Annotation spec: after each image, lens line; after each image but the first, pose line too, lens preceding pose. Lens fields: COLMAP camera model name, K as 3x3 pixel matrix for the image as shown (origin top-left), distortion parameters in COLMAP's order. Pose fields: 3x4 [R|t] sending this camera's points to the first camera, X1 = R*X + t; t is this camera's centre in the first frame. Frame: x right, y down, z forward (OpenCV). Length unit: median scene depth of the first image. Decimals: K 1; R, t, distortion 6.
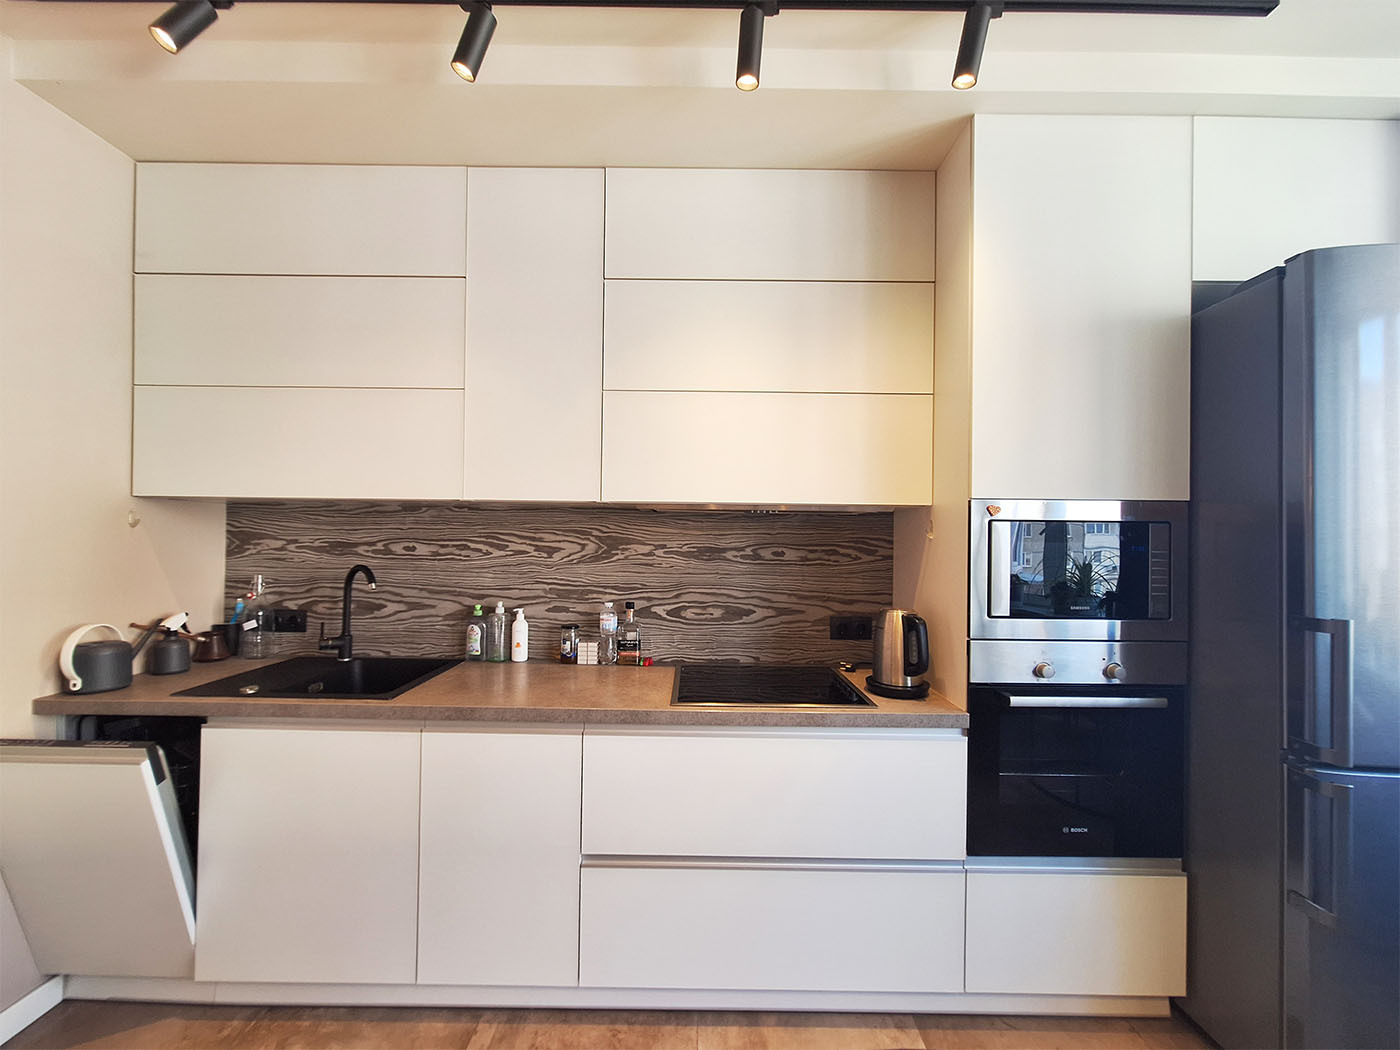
lens RADIAL K [[546.9, 0, 700.0], [0, 546.9, 525.0], [0, 0, 1]] dist [-0.001024, -0.000226]
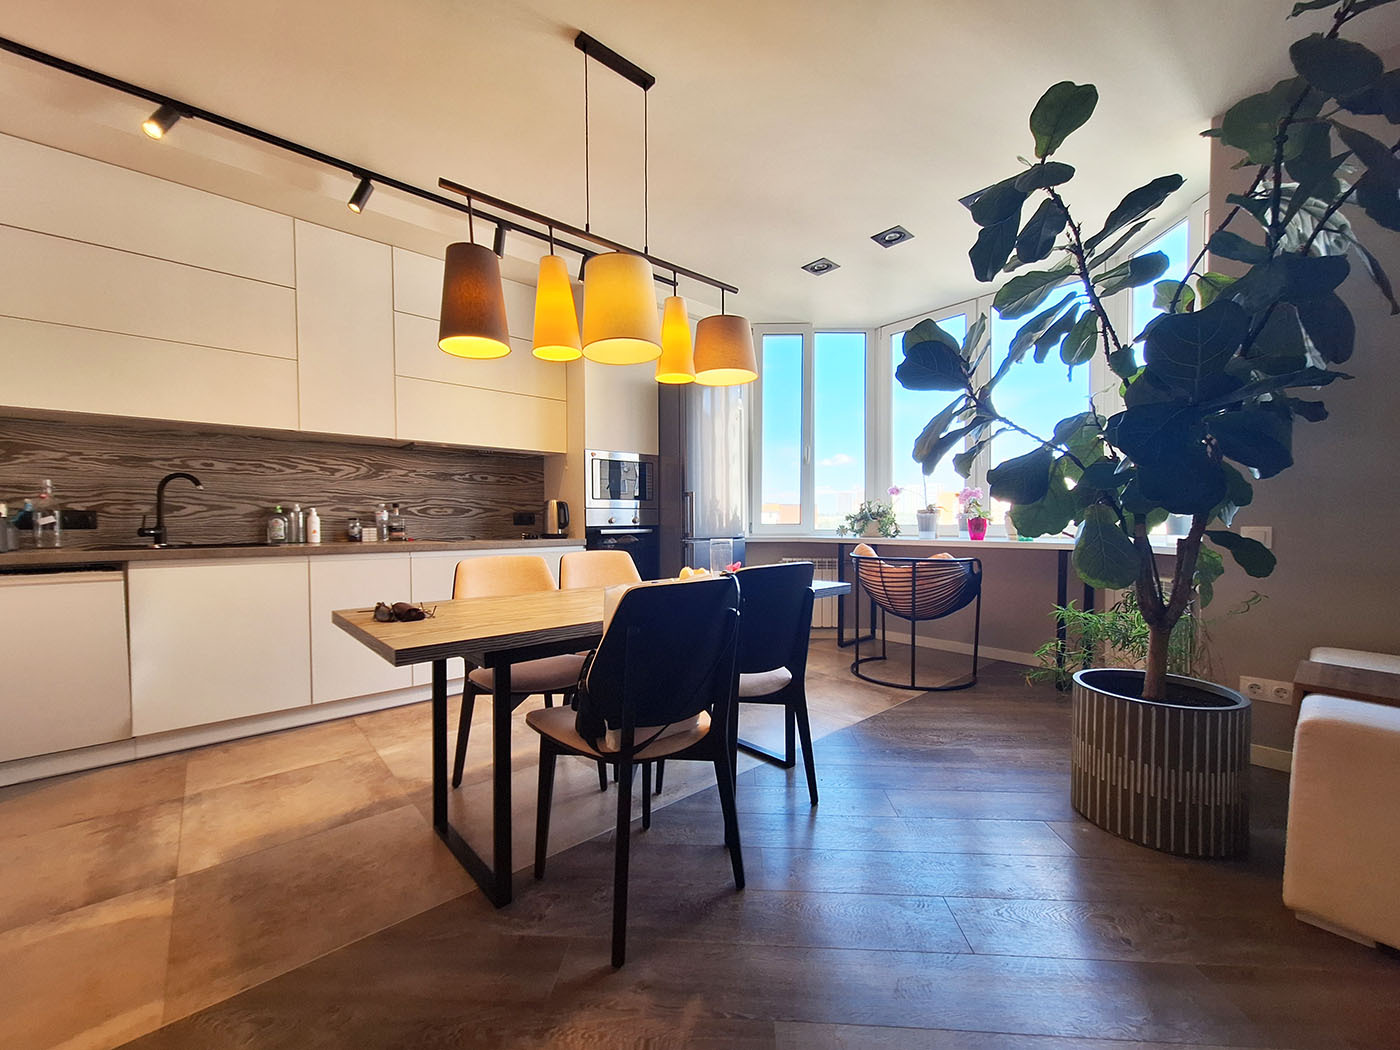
lens RADIAL K [[567.0, 0, 698.9], [0, 567.0, 538.0], [0, 0, 1]] dist [0.016098, -0.000088]
pose [[0.748048, -0.037615, 0.662578, -0.572050], [0.007083, 0.998788, 0.048705, 0.163835], [-0.663607, -0.031740, 0.747408, -0.864863]]
